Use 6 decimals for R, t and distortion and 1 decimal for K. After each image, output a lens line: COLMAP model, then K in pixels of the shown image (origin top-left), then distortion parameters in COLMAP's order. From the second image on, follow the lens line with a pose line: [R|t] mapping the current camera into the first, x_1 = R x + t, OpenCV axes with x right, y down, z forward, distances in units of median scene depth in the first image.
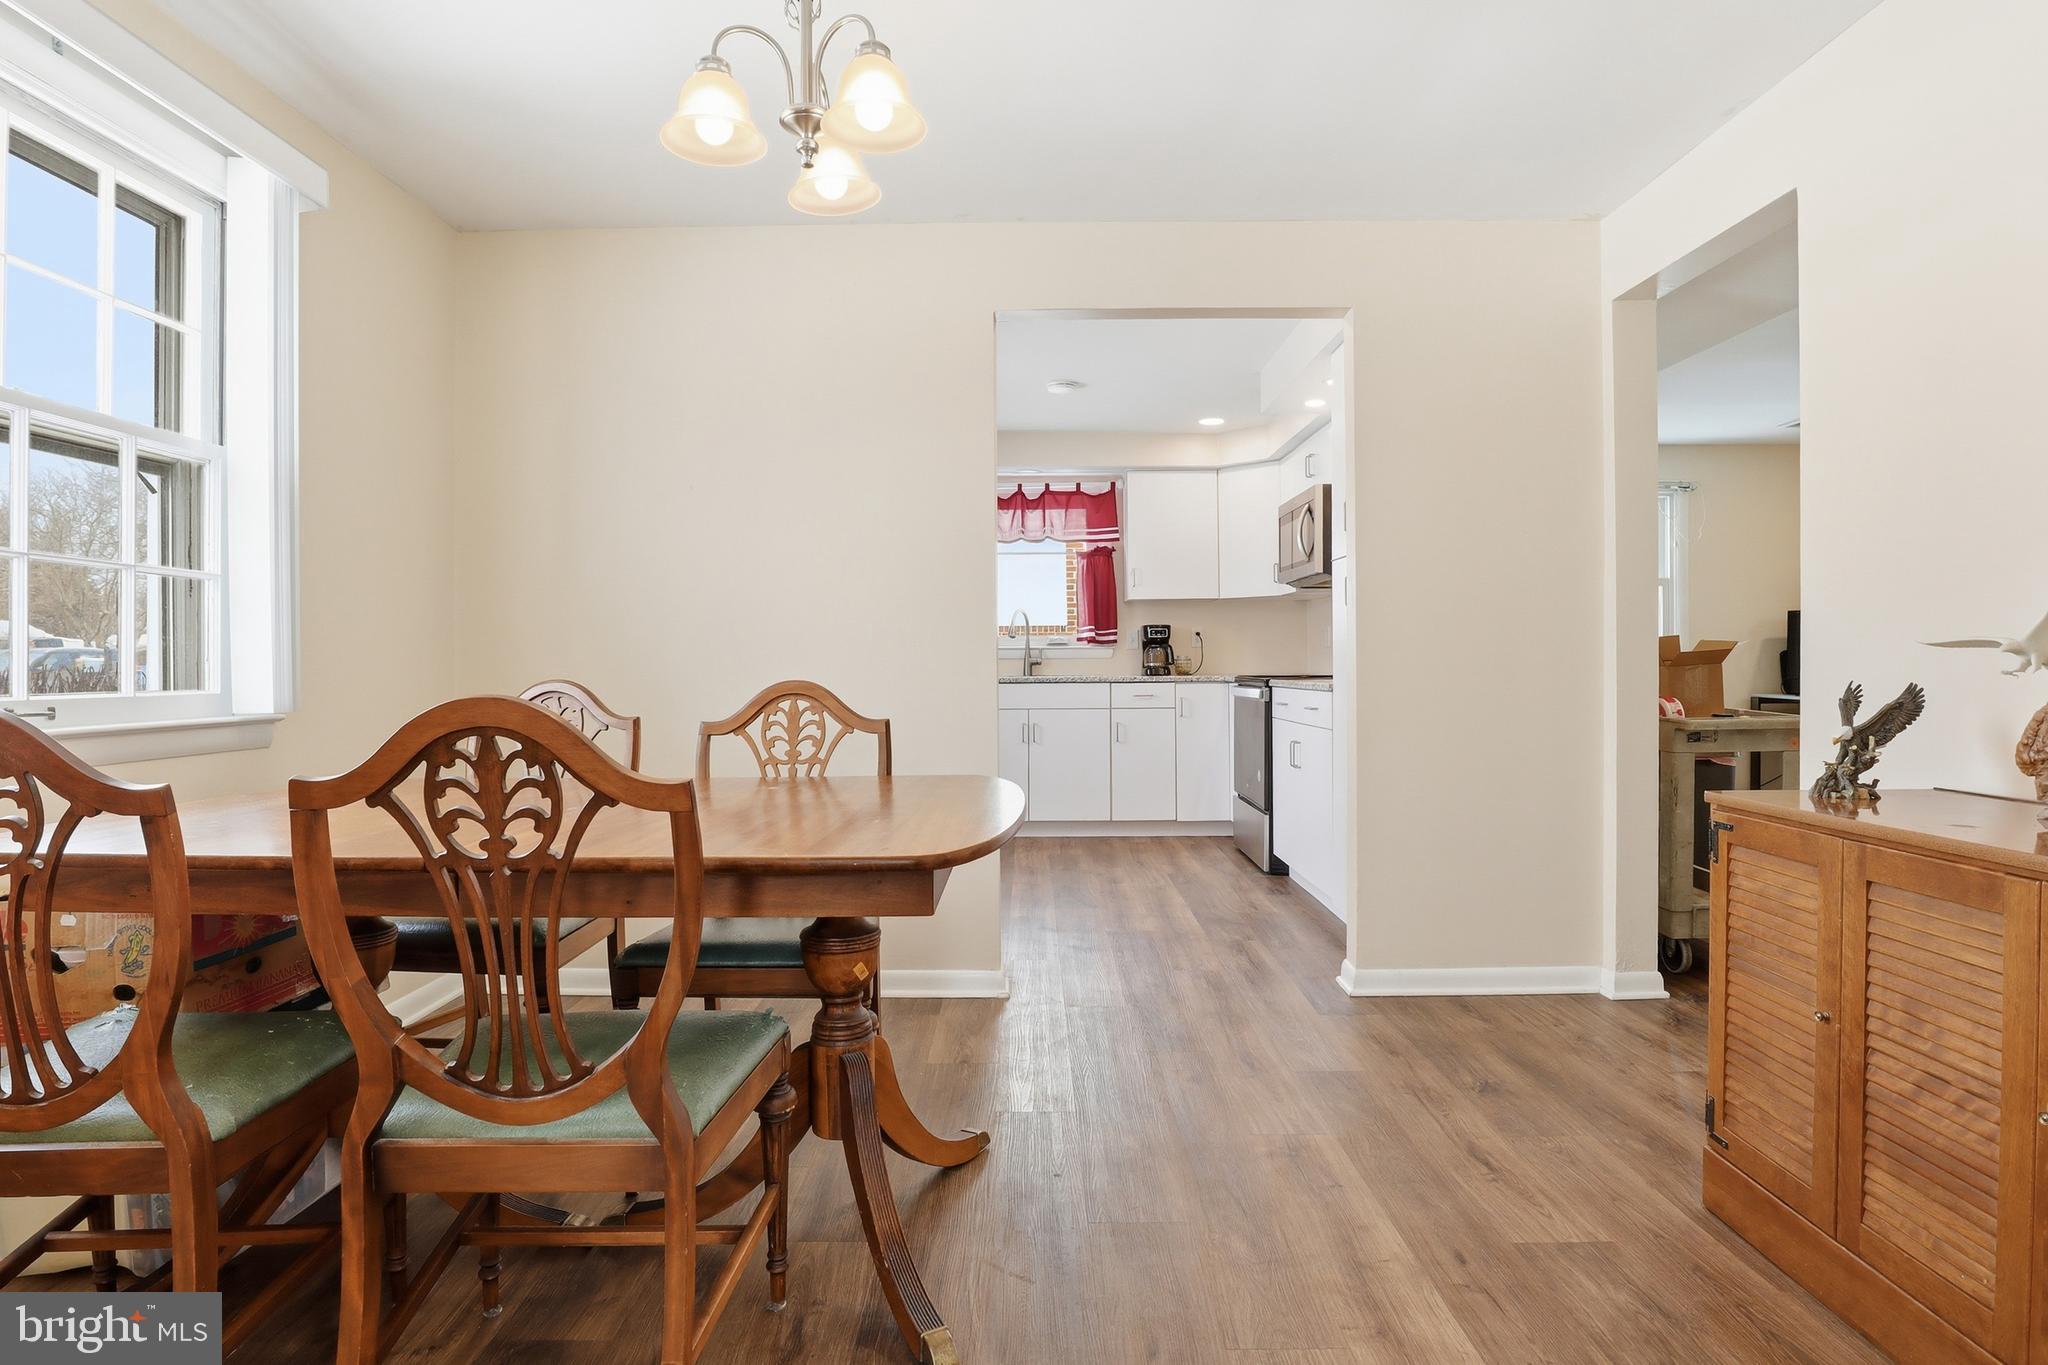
lens RADIAL K [[1055.6, 0, 1026.3], [0, 1055.6, 660.5], [0, 0, 1]] dist [-0.050239, 0.014768]
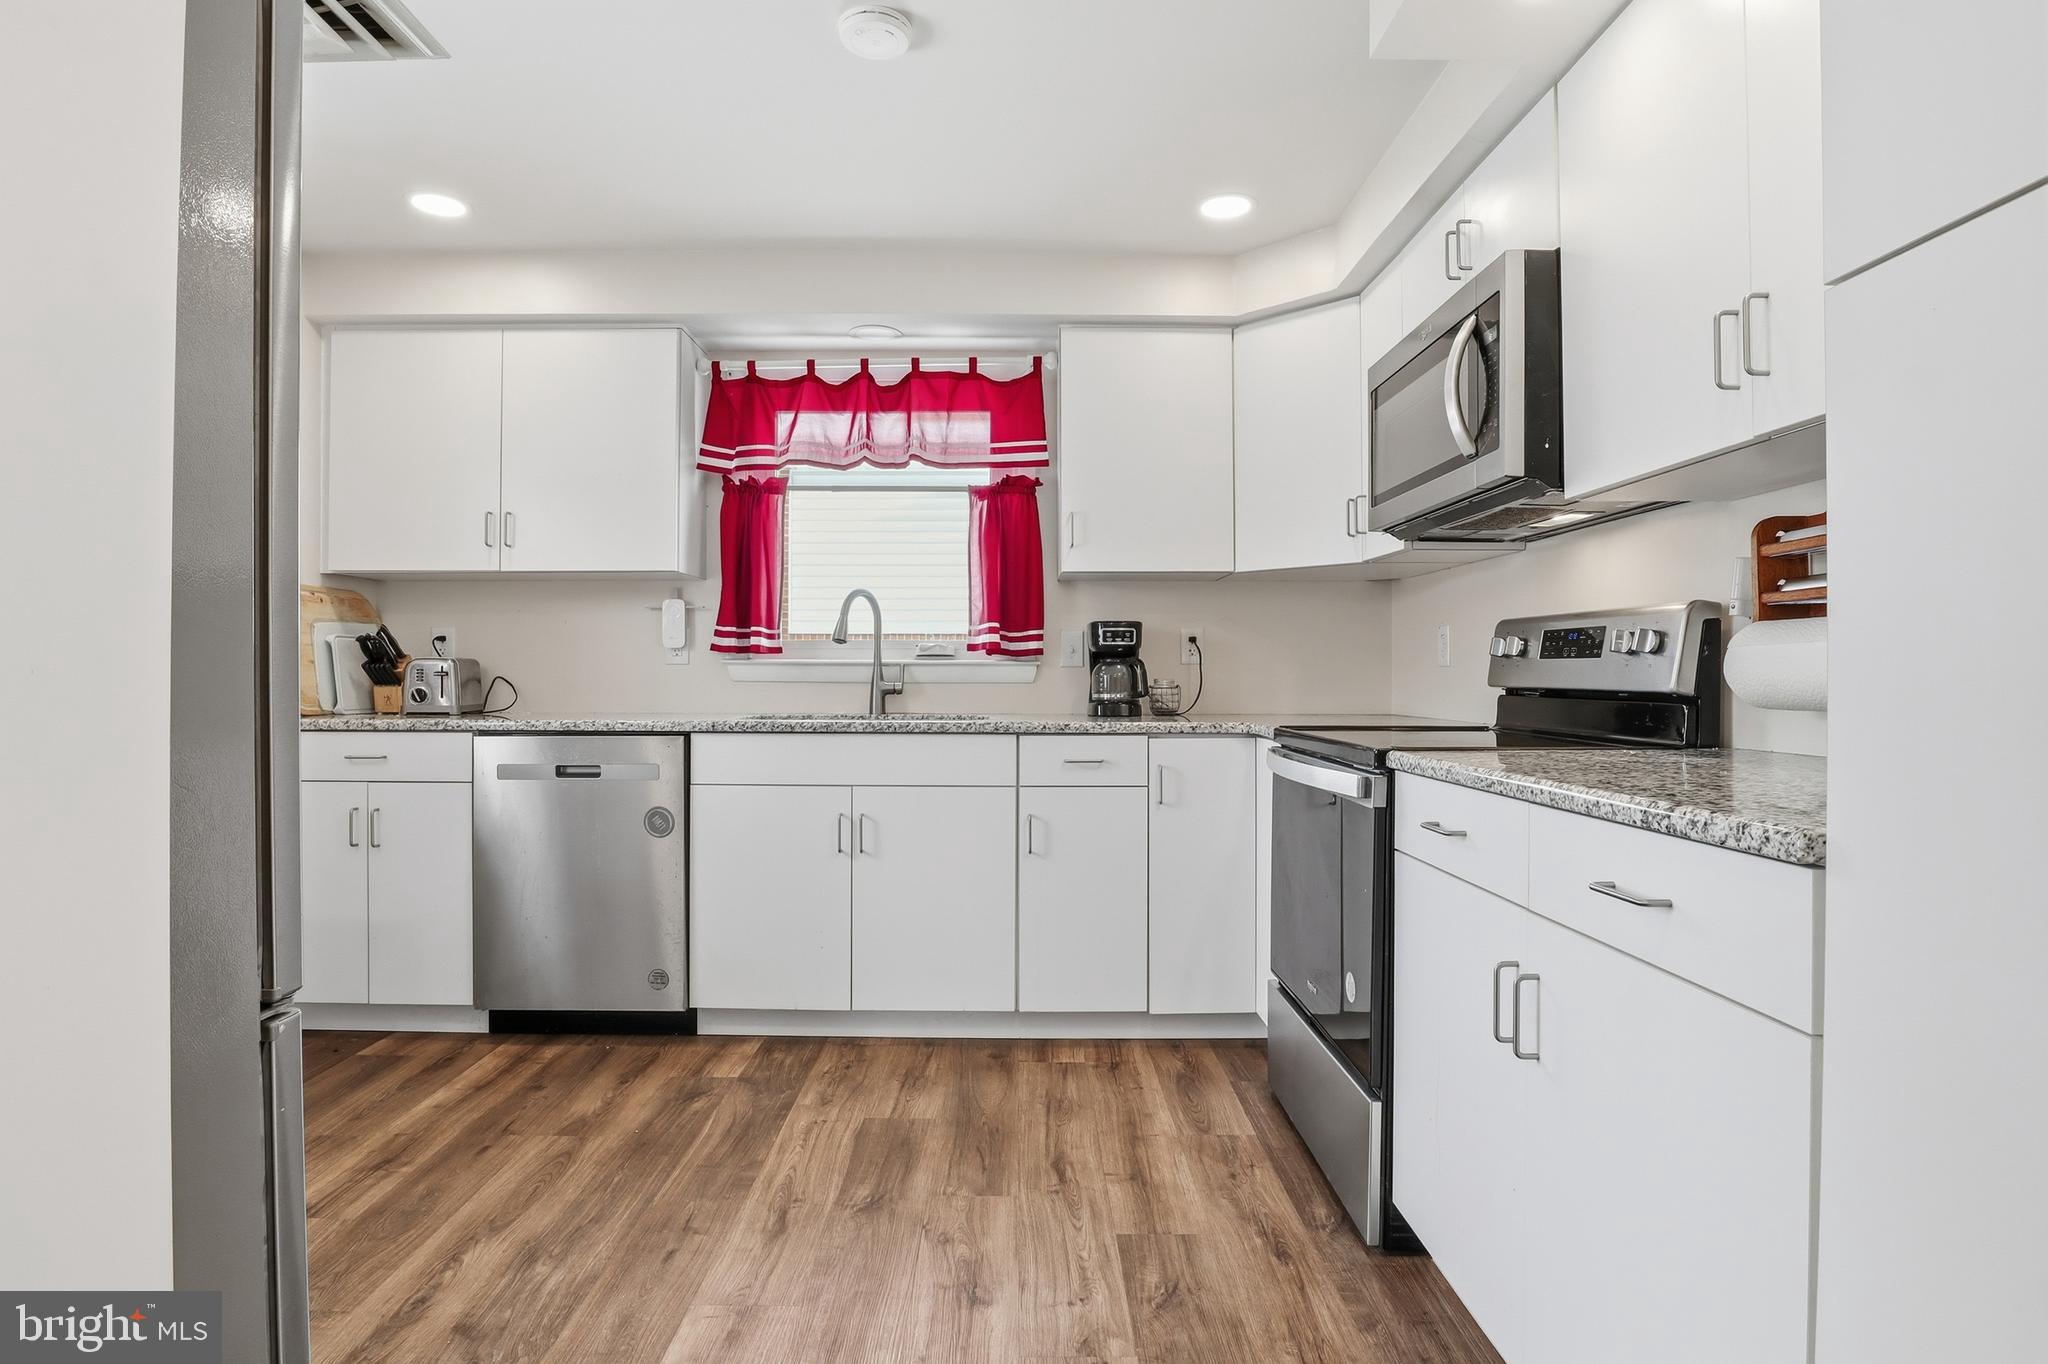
lens RADIAL K [[1055.6, 0, 1026.3], [0, 1055.6, 660.0], [0, 0, 1]] dist [-0.050239, 0.014768]
pose [[0.999852, 0.009191, 0.014538, 0.070591], [-0.008991, 0.999864, -0.013801, -0.006654], [-0.014663, 0.013668, 0.999799, 0.466608]]
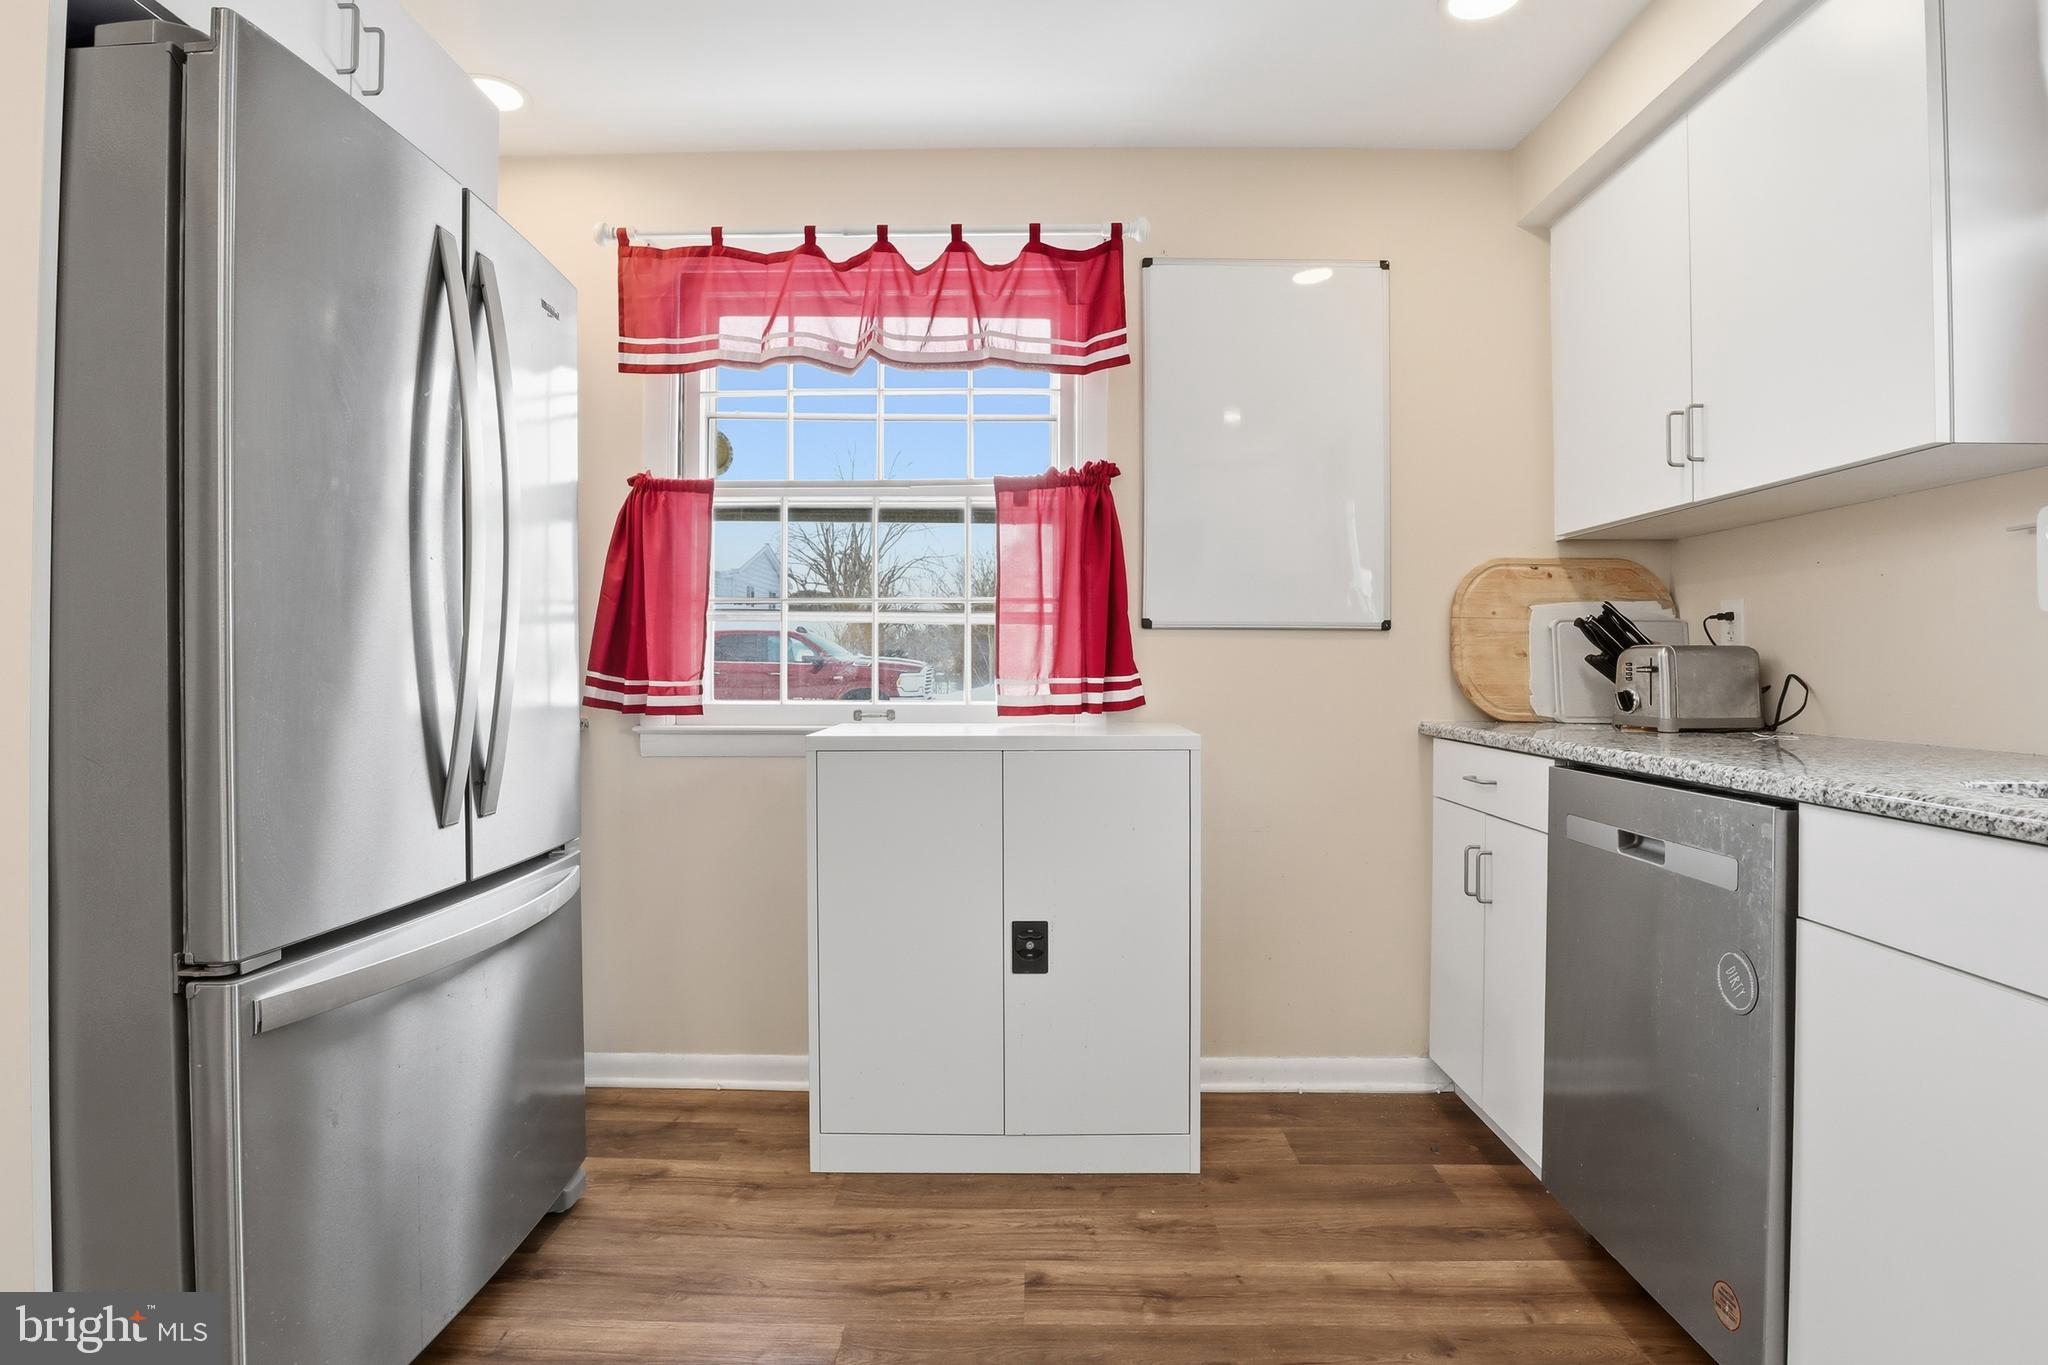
lens RADIAL K [[1055.6, 0, 1026.3], [0, 1055.6, 660.5], [0, 0, 1]] dist [-0.050239, 0.014768]
pose [[-0.006826, 0.001136, -0.999976, 0.132798], [-0.003401, 0.999994, 0.001159, -0.006983], [0.999971, 0.003409, -0.006822, 0.780767]]
